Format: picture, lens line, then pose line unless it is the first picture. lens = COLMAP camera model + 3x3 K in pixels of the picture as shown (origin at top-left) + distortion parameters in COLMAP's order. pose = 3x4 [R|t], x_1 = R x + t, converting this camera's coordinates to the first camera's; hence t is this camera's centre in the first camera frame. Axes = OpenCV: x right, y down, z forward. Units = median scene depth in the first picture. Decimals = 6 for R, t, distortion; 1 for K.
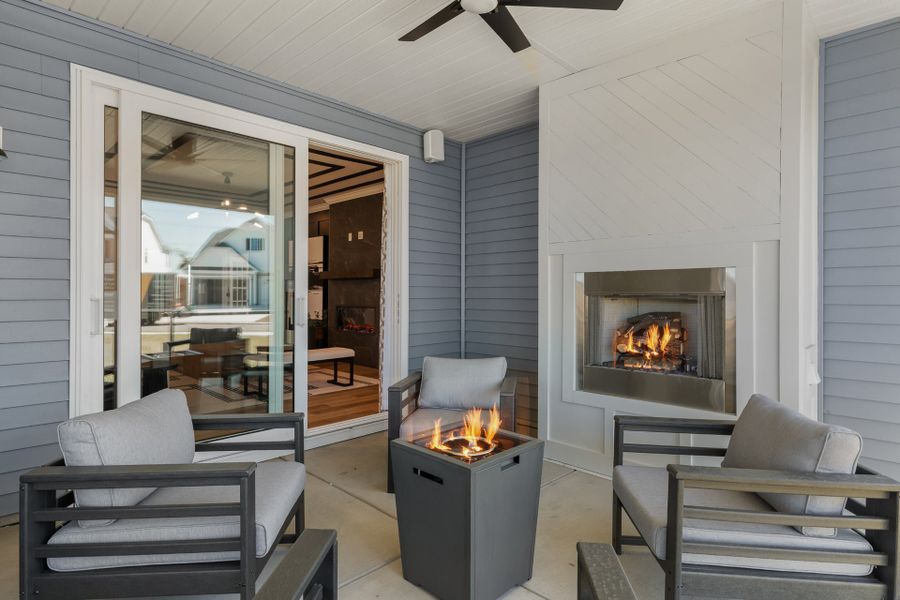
lens RADIAL K [[485.3, 0, 452.4], [0, 485.3, 300.4], [0, 0, 1]] dist [-0.003244, 0.000812]
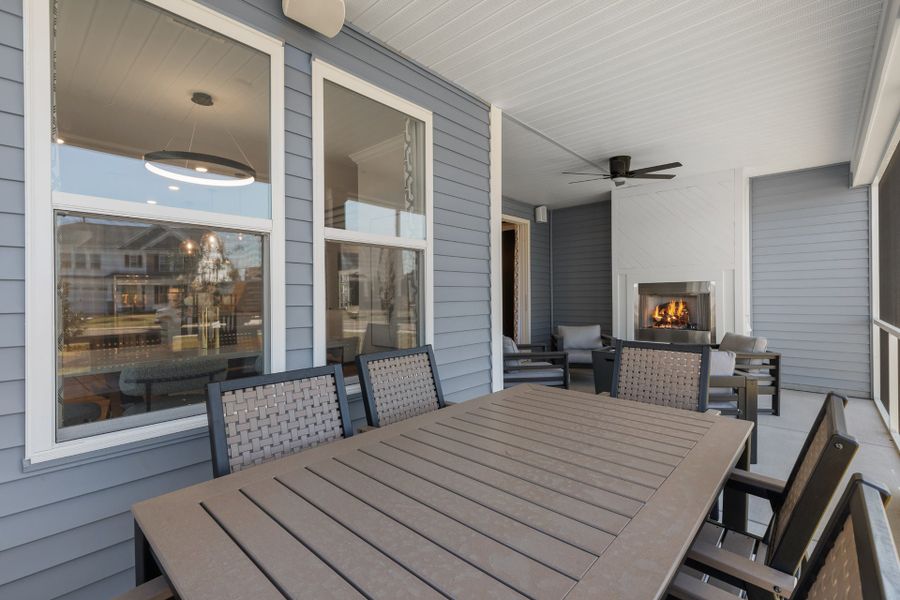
lens RADIAL K [[420.2, 0, 449.5], [0, 420.2, 297.3], [0, 0, 1]] dist [0.009299, 0.000298]
pose [[0.999326, -0.007975, 0.035822, -0.608599], [0.008580, 0.999822, -0.016775, 0.025770], [-0.035681, 0.017071, 0.999217, -0.777137]]
